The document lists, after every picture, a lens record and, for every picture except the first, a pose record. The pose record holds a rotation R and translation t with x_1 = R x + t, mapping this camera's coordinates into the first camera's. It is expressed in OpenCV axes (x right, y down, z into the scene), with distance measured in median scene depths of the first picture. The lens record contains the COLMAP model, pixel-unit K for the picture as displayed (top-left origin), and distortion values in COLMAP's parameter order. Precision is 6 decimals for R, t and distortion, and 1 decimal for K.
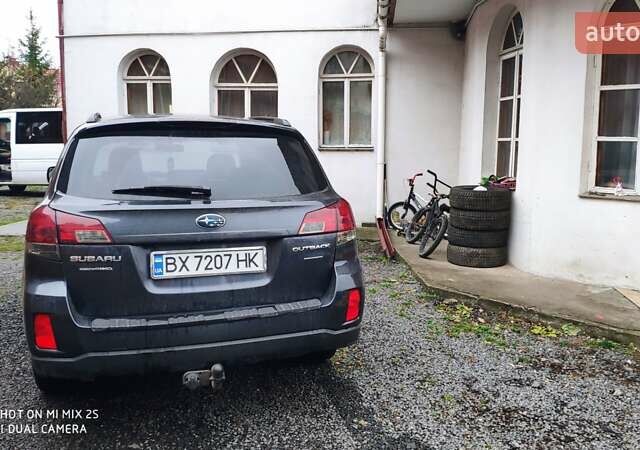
lens RADIAL K [[613.2, 0, 320.0], [0, 613.2, 225.0], [0, 0, 1]] dist [0.184179, -0.418336]
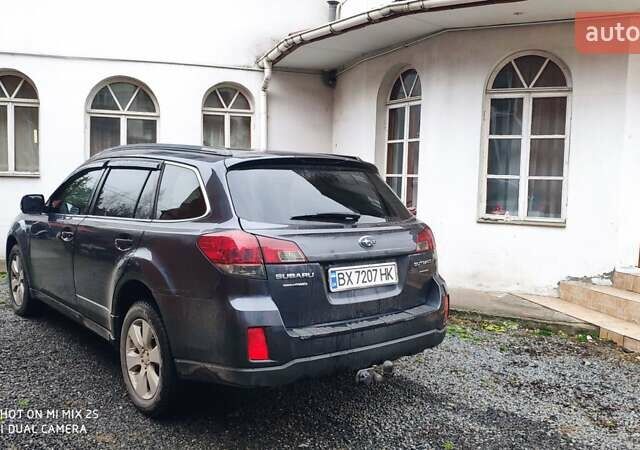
lens RADIAL K [[613.2, 0, 320.0], [0, 613.2, 225.0], [0, 0, 1]] dist [0.184179, -0.418336]
pose [[0.924186, -0.011420, 0.381771, -0.465745], [0.030208, 0.998607, -0.043255, 0.006733], [-0.380745, 0.051508, 0.923244, -0.041838]]
